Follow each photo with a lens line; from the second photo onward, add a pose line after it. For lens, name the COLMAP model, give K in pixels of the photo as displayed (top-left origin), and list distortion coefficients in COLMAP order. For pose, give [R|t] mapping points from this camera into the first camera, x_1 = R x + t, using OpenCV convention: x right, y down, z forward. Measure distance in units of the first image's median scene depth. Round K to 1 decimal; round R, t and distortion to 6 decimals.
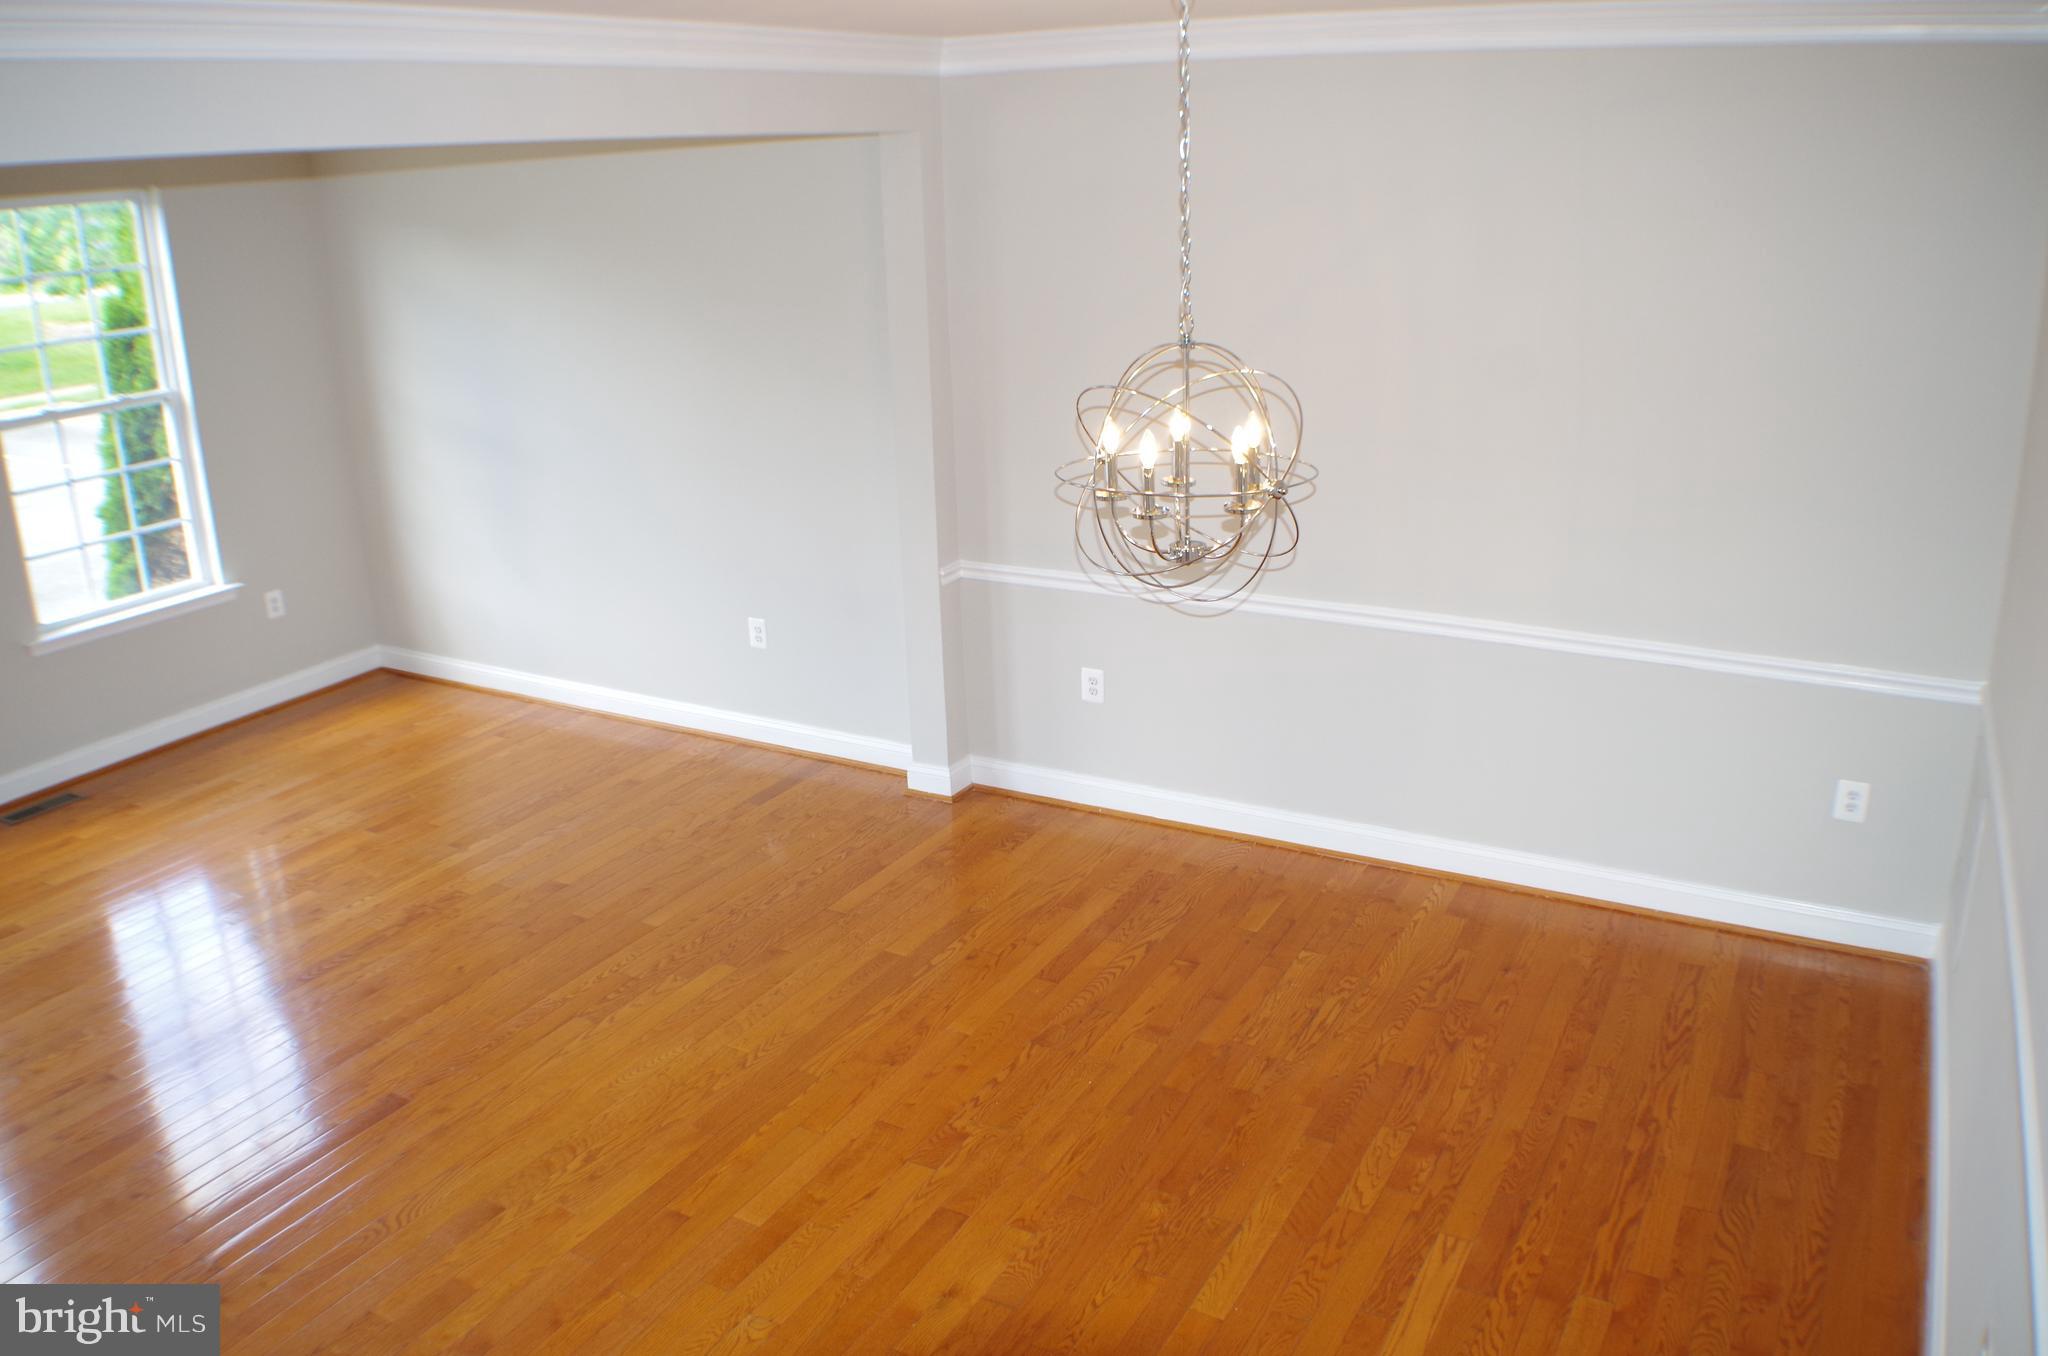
lens RADIAL K [[1635.7, 0, 1016.0], [0, 1635.7, 659.4], [0, 0, 1]] dist [-0.179999, 0.092853]
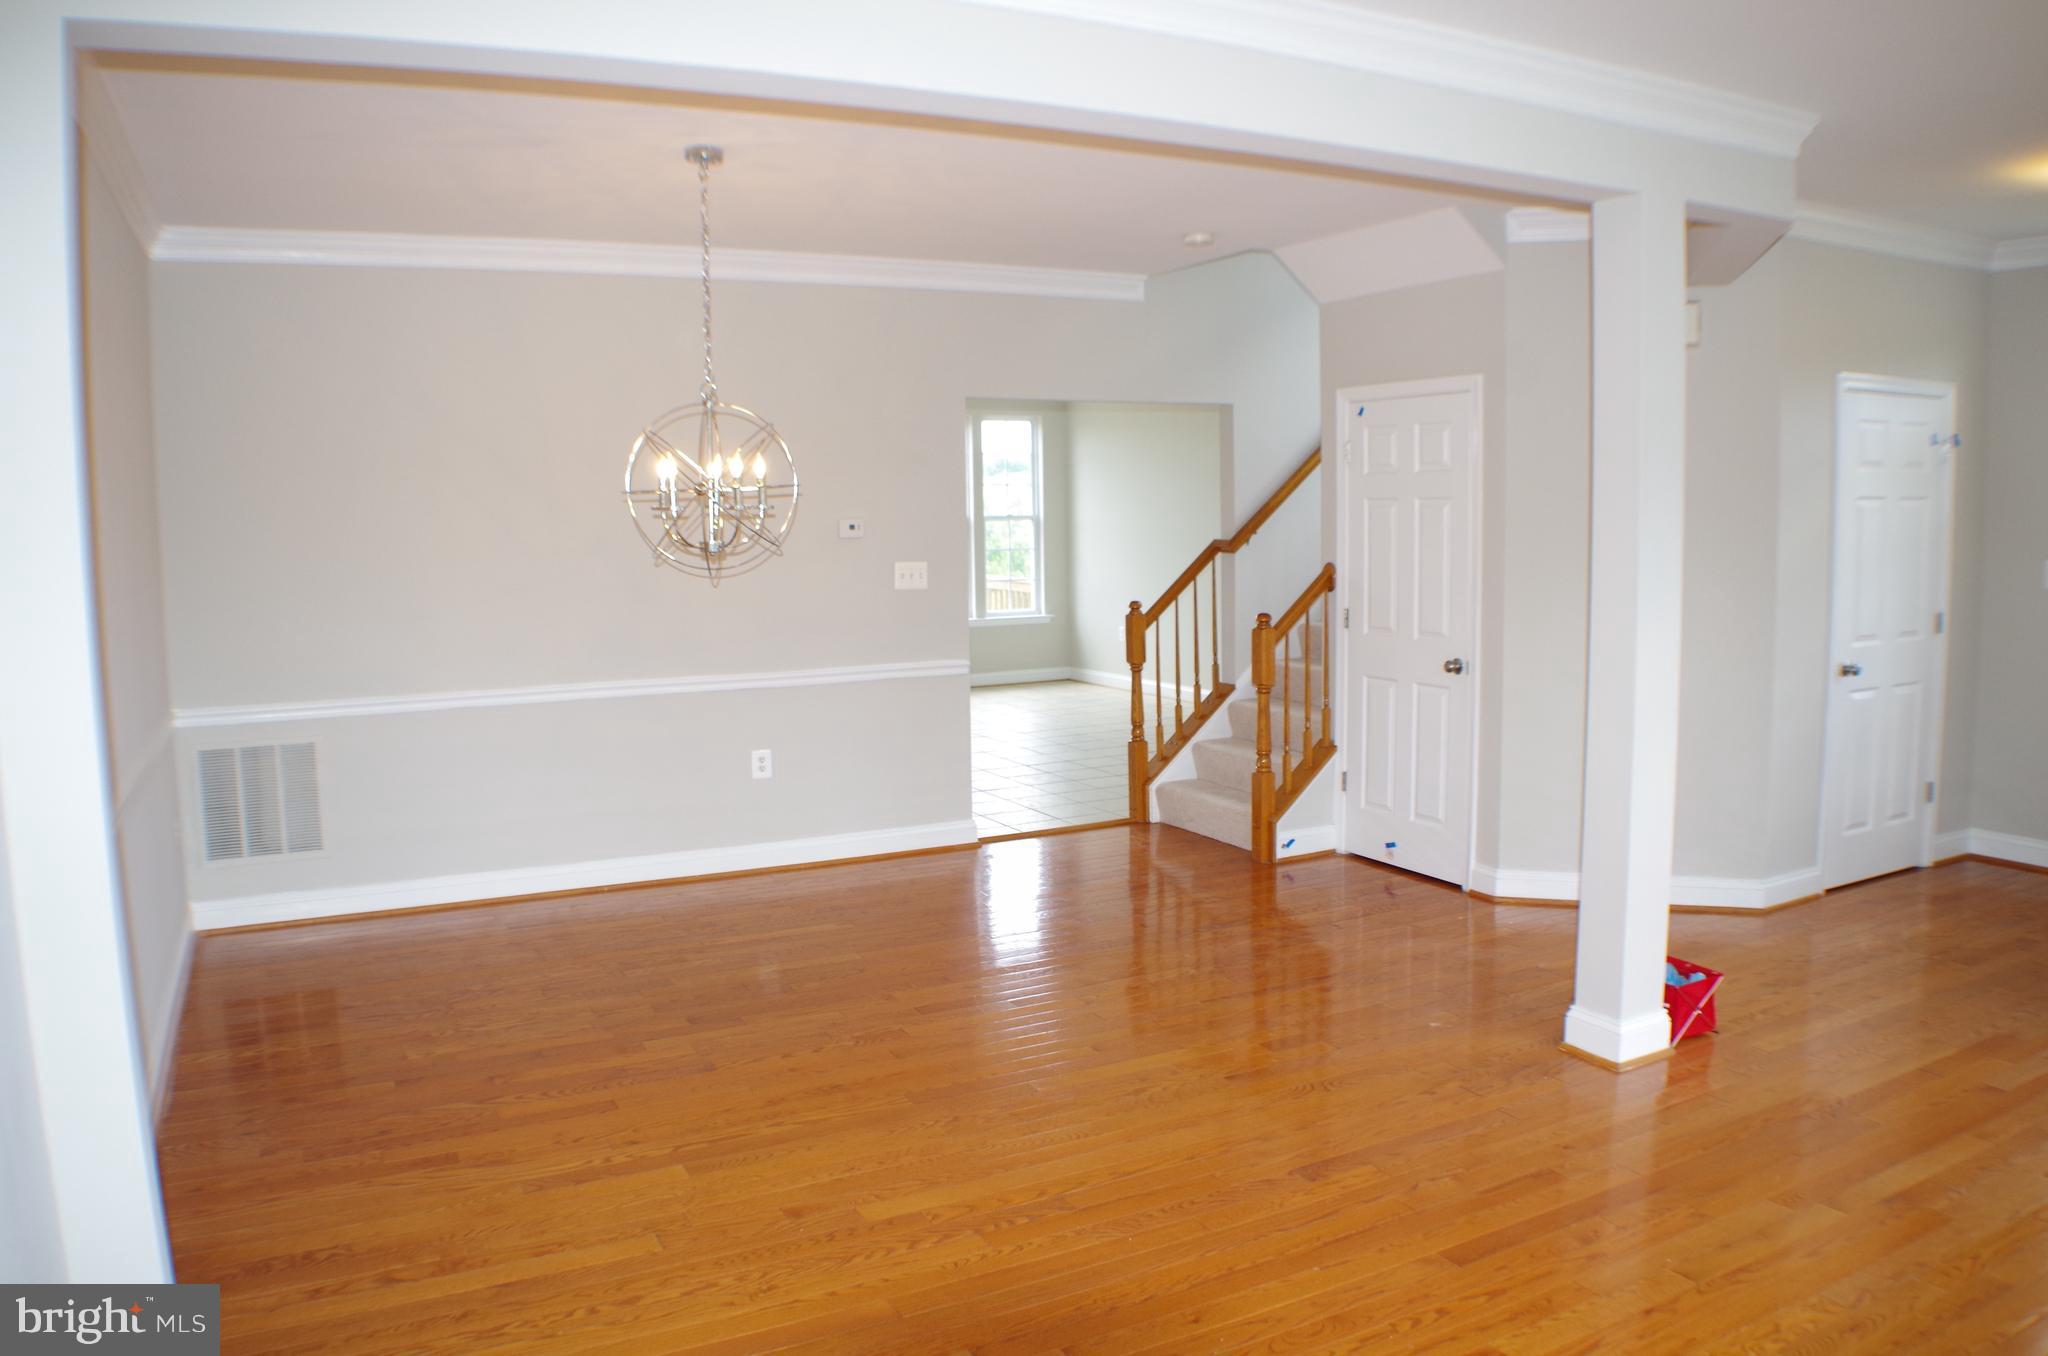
lens RADIAL K [[1635.7, 0, 1016.0], [0, 1635.7, 659.4], [0, 0, 1]] dist [-0.179999, 0.092853]
pose [[-0.851718, 0.001177, 0.523999, -0.696494], [0.199013, 0.925794, 0.321401, -0.303288], [-0.484737, 0.378025, -0.788750, 1.613211]]
